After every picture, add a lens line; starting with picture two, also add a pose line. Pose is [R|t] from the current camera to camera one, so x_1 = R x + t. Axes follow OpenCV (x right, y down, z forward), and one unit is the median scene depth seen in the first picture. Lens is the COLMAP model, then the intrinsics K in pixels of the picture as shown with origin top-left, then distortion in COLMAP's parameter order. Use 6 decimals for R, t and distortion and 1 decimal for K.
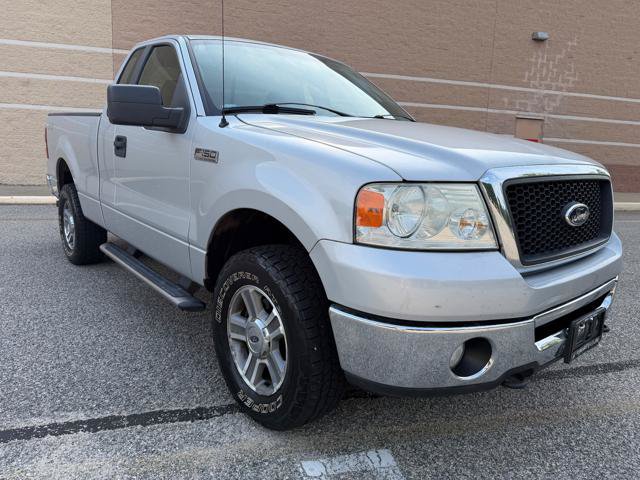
lens RADIAL K [[453.1, 0, 315.9], [0, 453.1, 239.4], [0, 0, 1]] dist [0.017426, -0.026735]
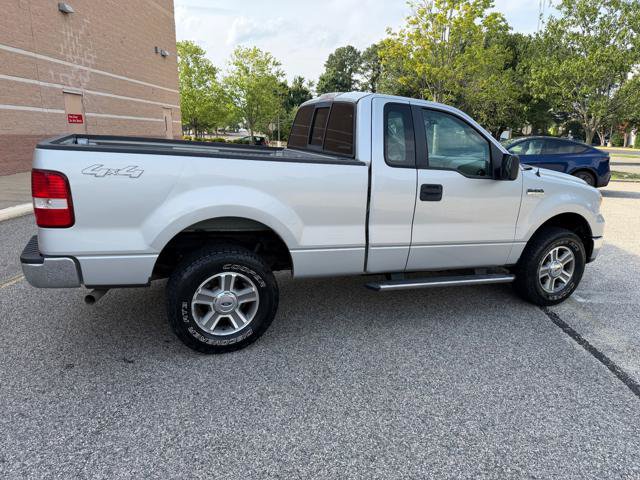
lens RADIAL K [[453.1, 0, 319.3], [0, 453.1, 242.2], [0, 0, 1]] dist [0.017426, -0.026735]
pose [[0.306477, -0.256218, 0.916747, -1.777565], [0.158194, 0.963409, 0.216374, -0.412025], [-0.938641, 0.078710, 0.335794, 0.939513]]
